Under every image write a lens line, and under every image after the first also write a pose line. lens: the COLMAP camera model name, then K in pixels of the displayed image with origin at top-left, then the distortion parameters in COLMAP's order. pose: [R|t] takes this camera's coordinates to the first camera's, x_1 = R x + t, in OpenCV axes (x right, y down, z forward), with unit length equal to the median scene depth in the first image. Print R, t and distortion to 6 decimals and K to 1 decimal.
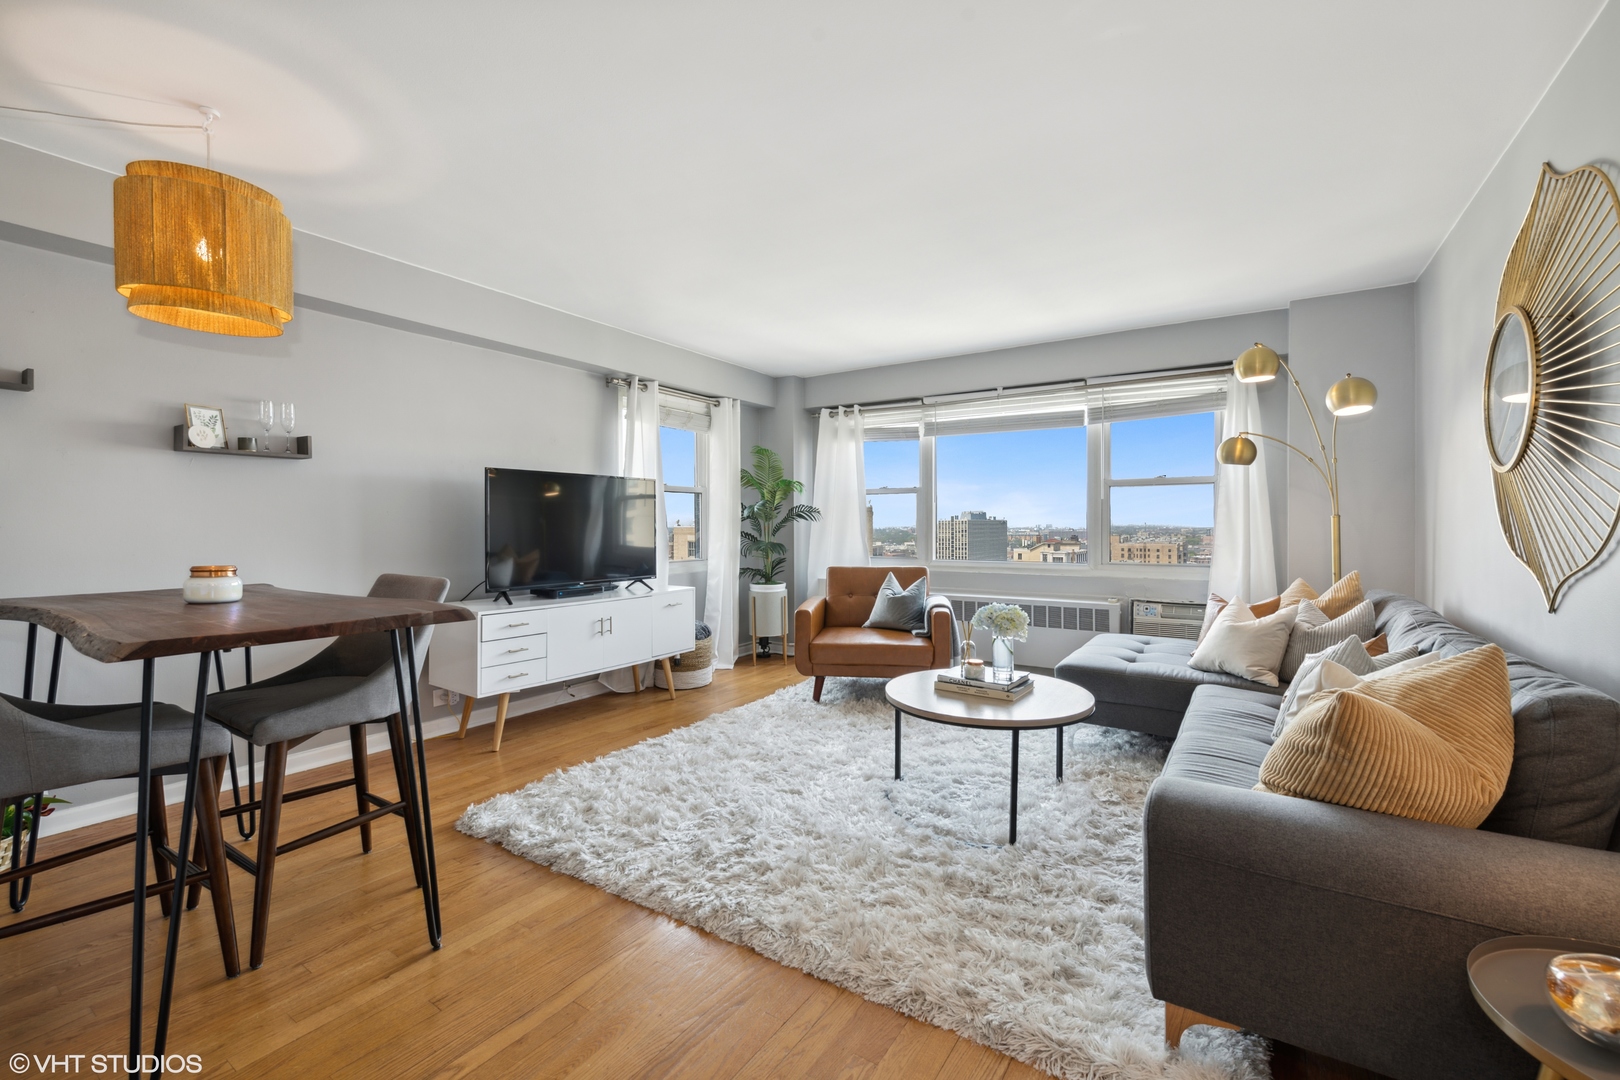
lens RADIAL K [[647.6, 0, 810.0], [0, 647.6, 540.0], [0, 0, 1]] dist [0.000039, 0.000001]
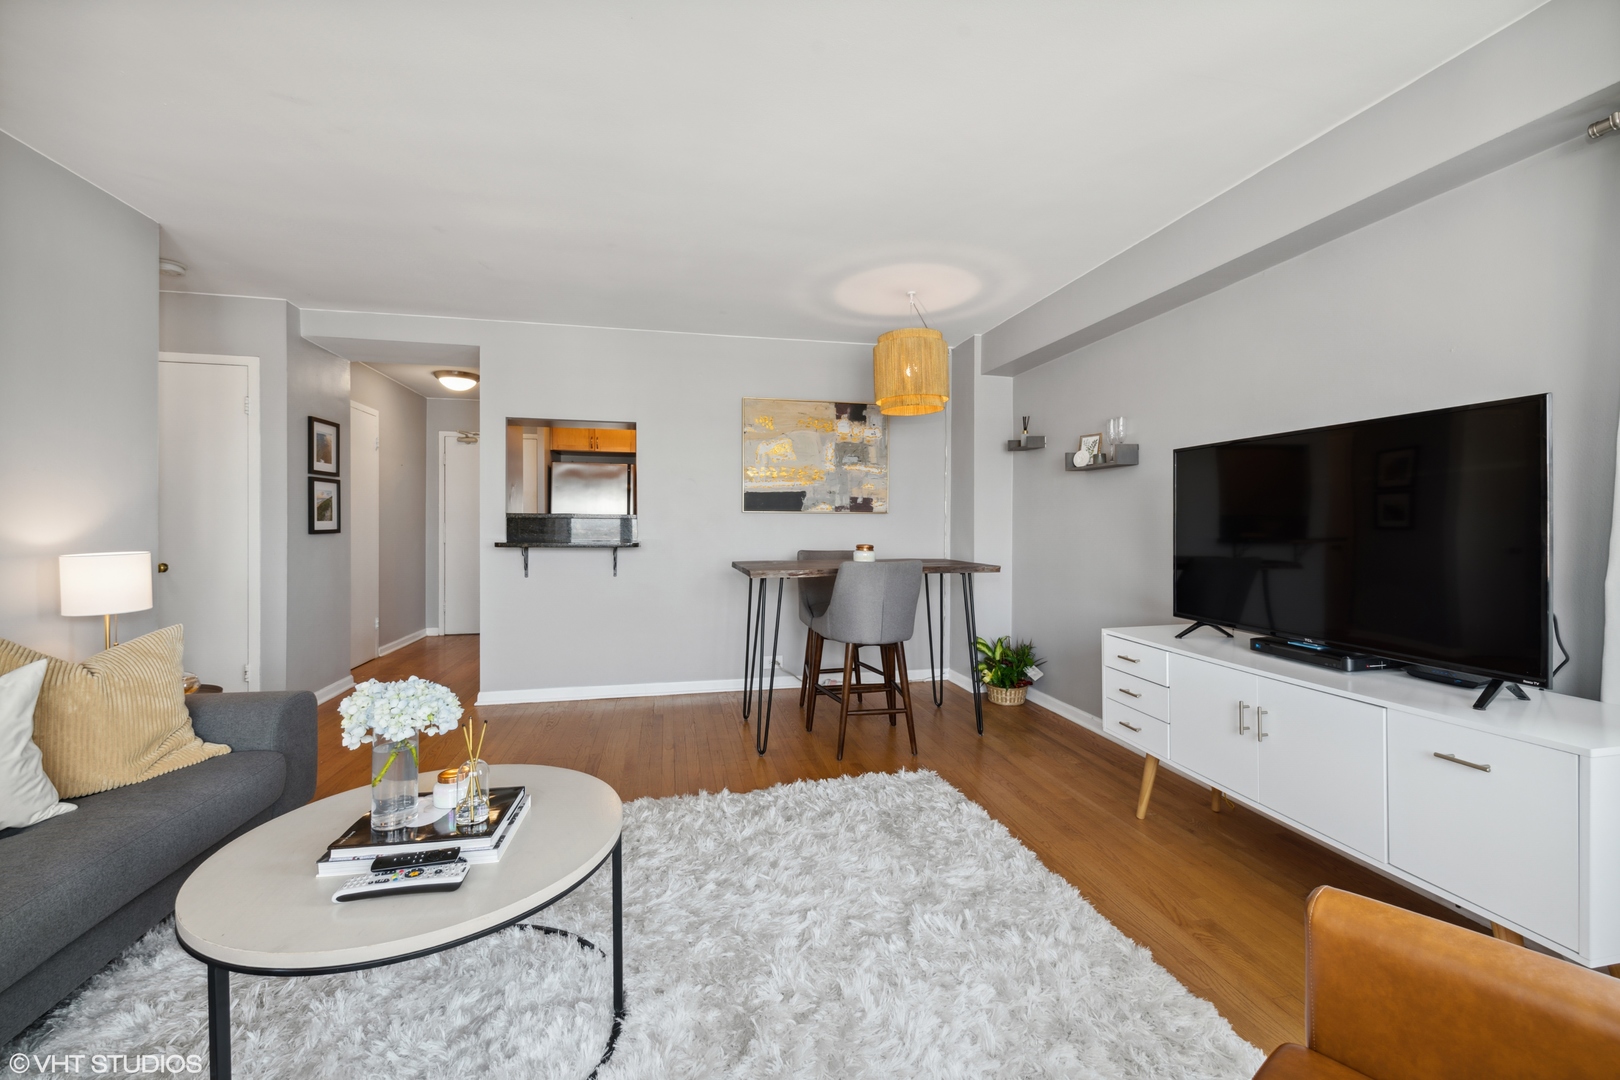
lens RADIAL K [[647.6, 0, 810.0], [0, 647.6, 540.0], [0, 0, 1]] dist [0.000039, 0.000001]
pose [[-0.693005, 0.010380, -0.720858, 0.272091], [-0.024419, 0.998985, 0.037860, -0.019450], [0.720519, 0.043840, -0.692048, 1.007413]]
